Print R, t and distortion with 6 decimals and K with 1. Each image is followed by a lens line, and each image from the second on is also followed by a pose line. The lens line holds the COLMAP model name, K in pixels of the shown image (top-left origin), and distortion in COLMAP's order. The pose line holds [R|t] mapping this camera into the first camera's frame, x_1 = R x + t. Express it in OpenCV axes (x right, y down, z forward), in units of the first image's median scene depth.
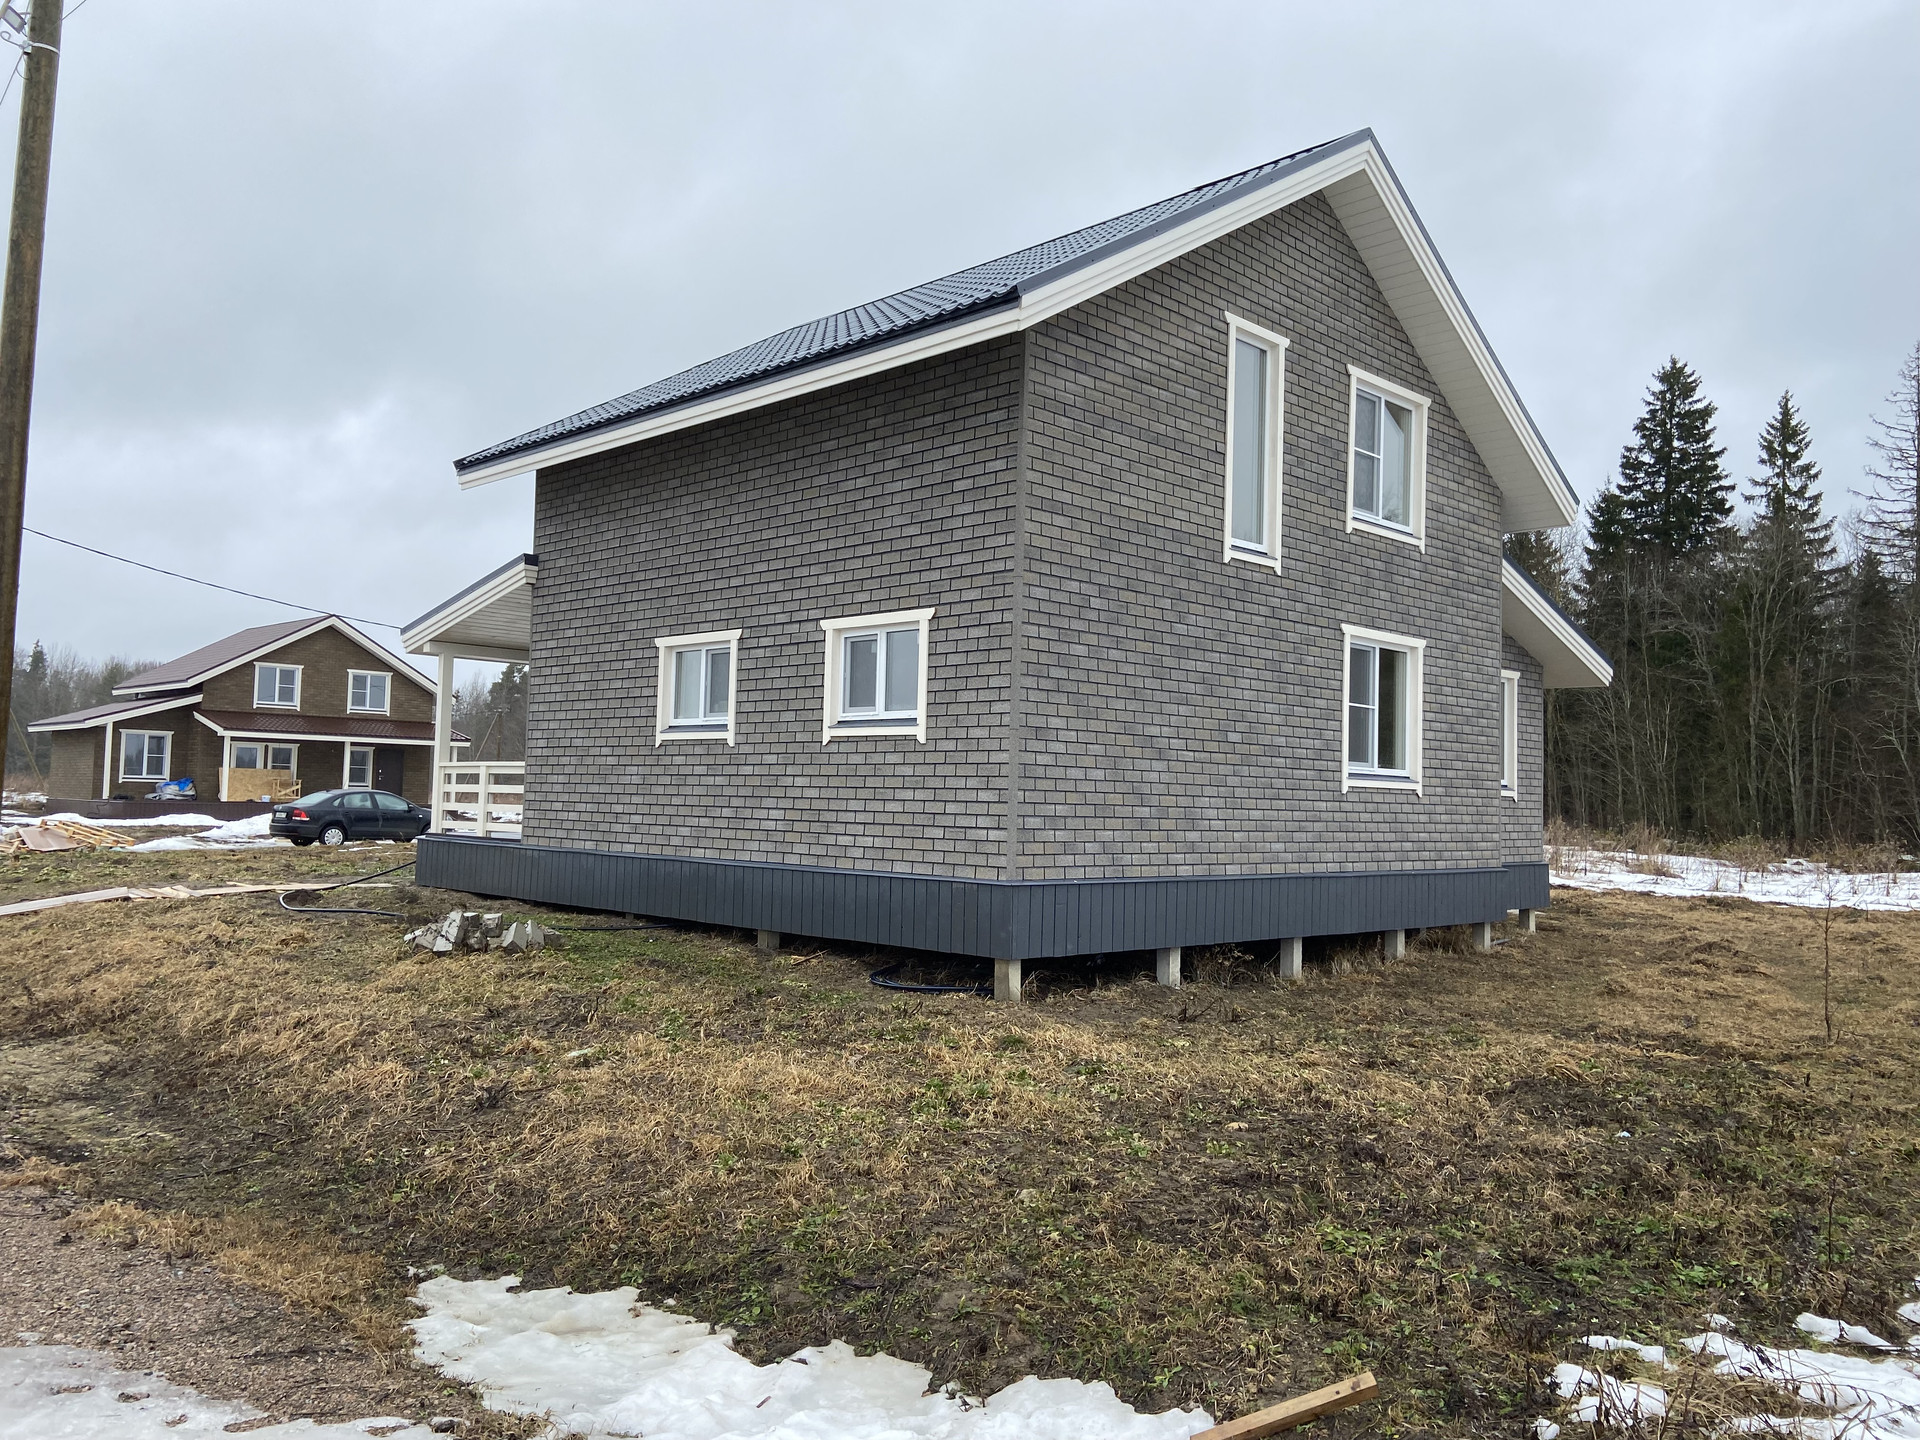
lens RADIAL K [[1472.7, 0, 953.0], [0, 1472.7, 725.7], [0, 0, 1]] dist [0.051916, -0.019040]
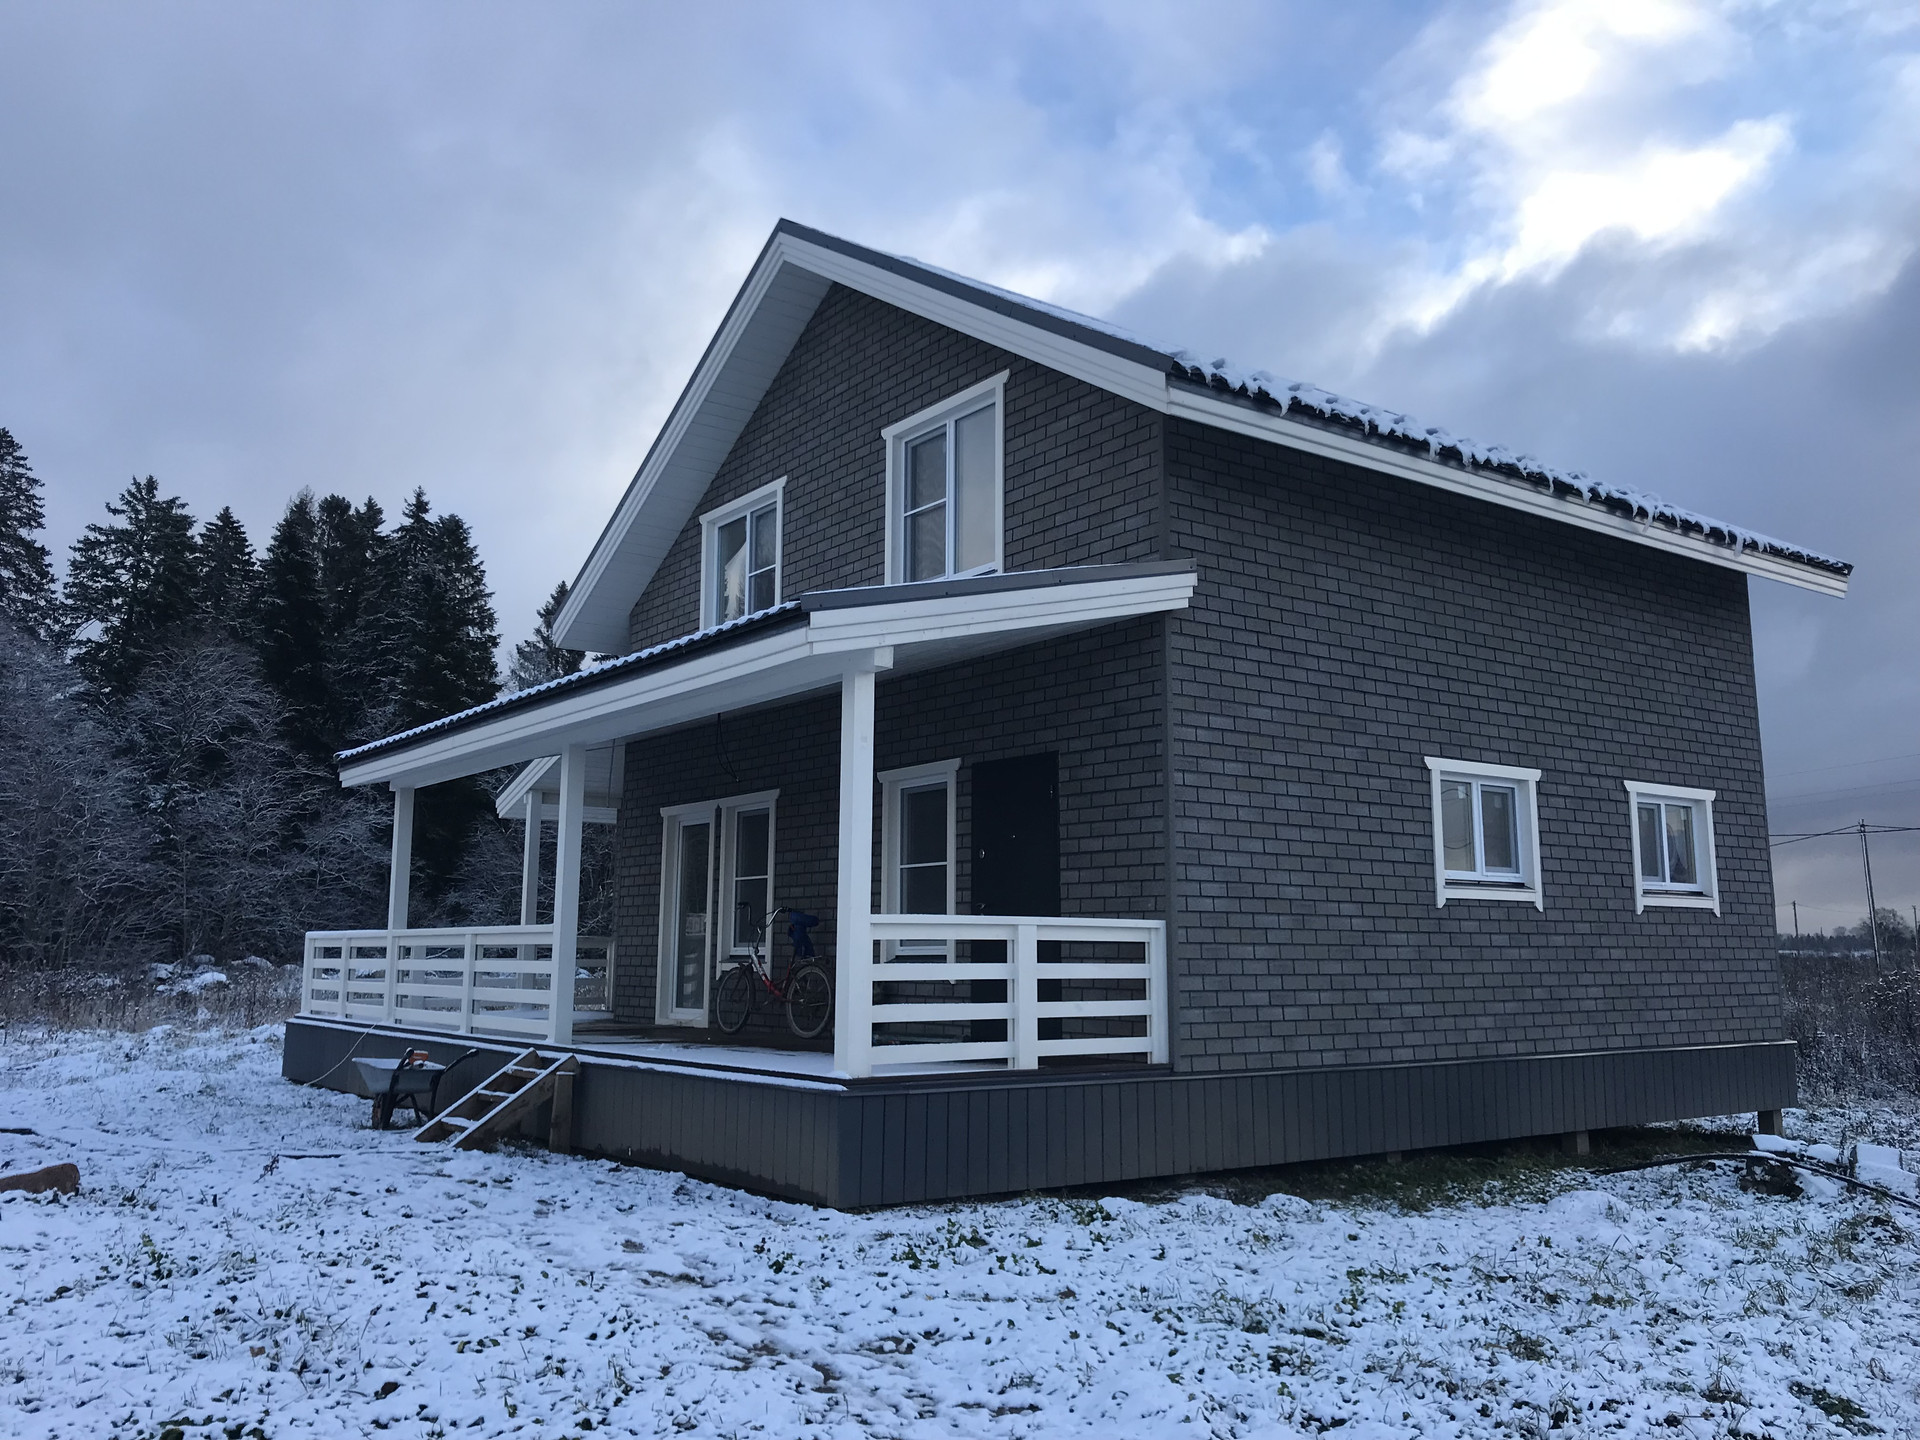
lens RADIAL K [[1596.8, 0, 972.8], [0, 1596.8, 675.5], [0, 0, 1]] dist [0.029772, -0.057022]
pose [[0.135730, 0.144067, 0.980215, -1.028549], [-0.052155, 0.989038, -0.138142, 0.022668], [-0.989372, -0.032373, 0.141756, 1.127305]]
